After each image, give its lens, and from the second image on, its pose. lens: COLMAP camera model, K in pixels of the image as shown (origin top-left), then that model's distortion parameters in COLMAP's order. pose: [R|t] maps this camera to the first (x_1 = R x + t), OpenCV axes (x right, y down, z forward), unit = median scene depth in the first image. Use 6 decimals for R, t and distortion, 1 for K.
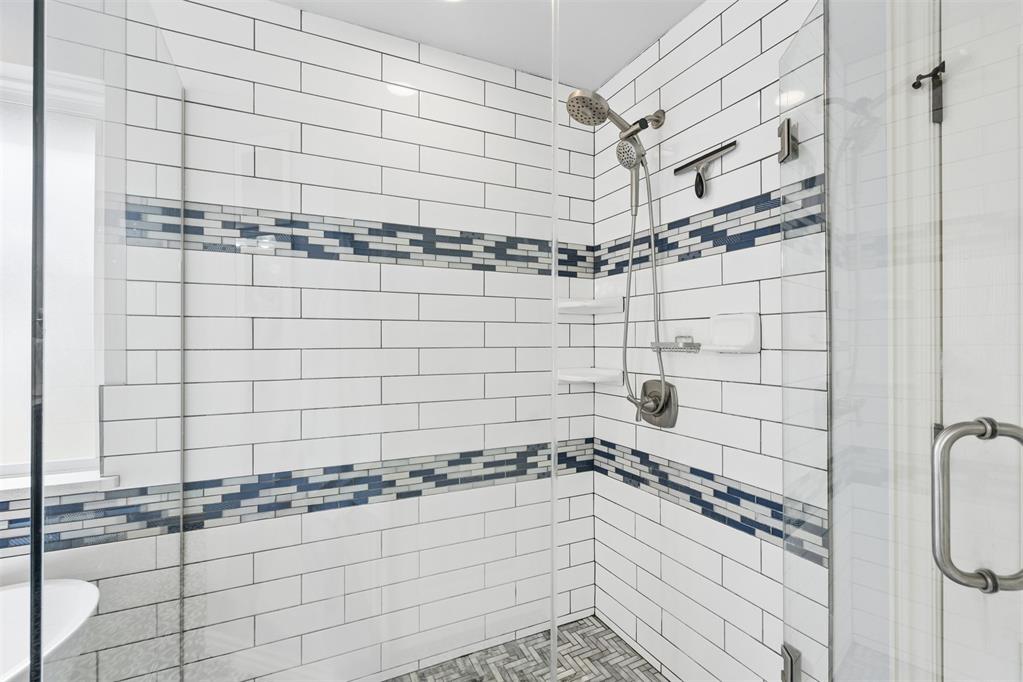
lens RADIAL K [[463.5, 0, 511.8], [0, 463.5, 339.1], [0, 0, 1]] dist [0.011668, 0.000346]
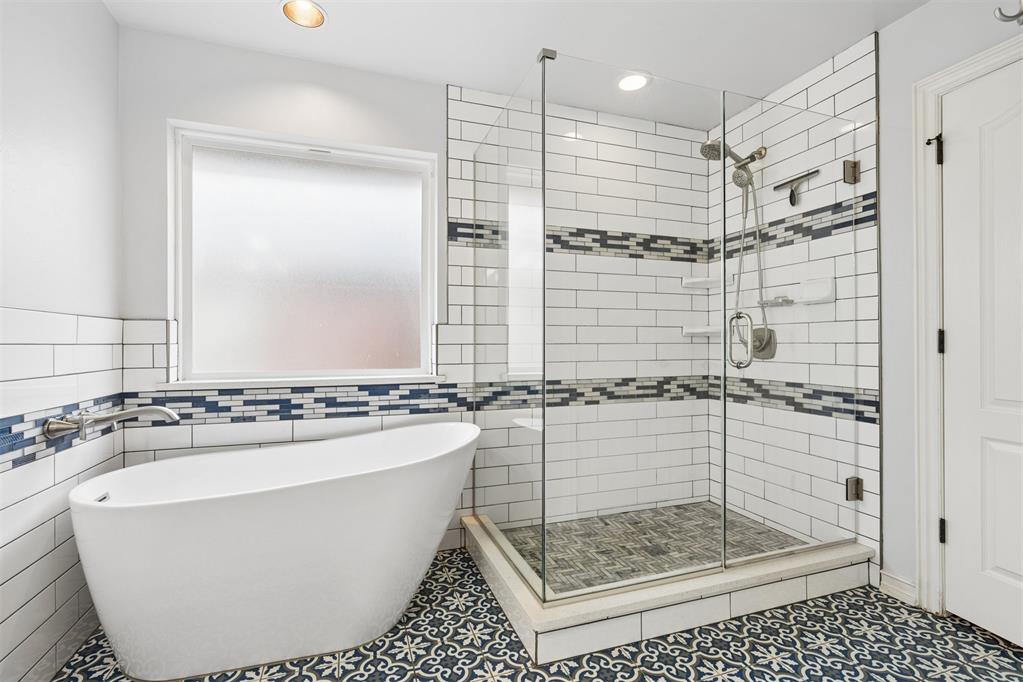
lens RADIAL K [[463.5, 0, 511.8], [0, 463.5, 339.1], [0, 0, 1]] dist [0.011668, 0.000346]
pose [[0.993707, -0.002579, -0.111979, -0.324380], [0.002091, 0.999988, -0.004479, 0.133207], [0.111989, 0.004217, 0.993701, -0.592487]]
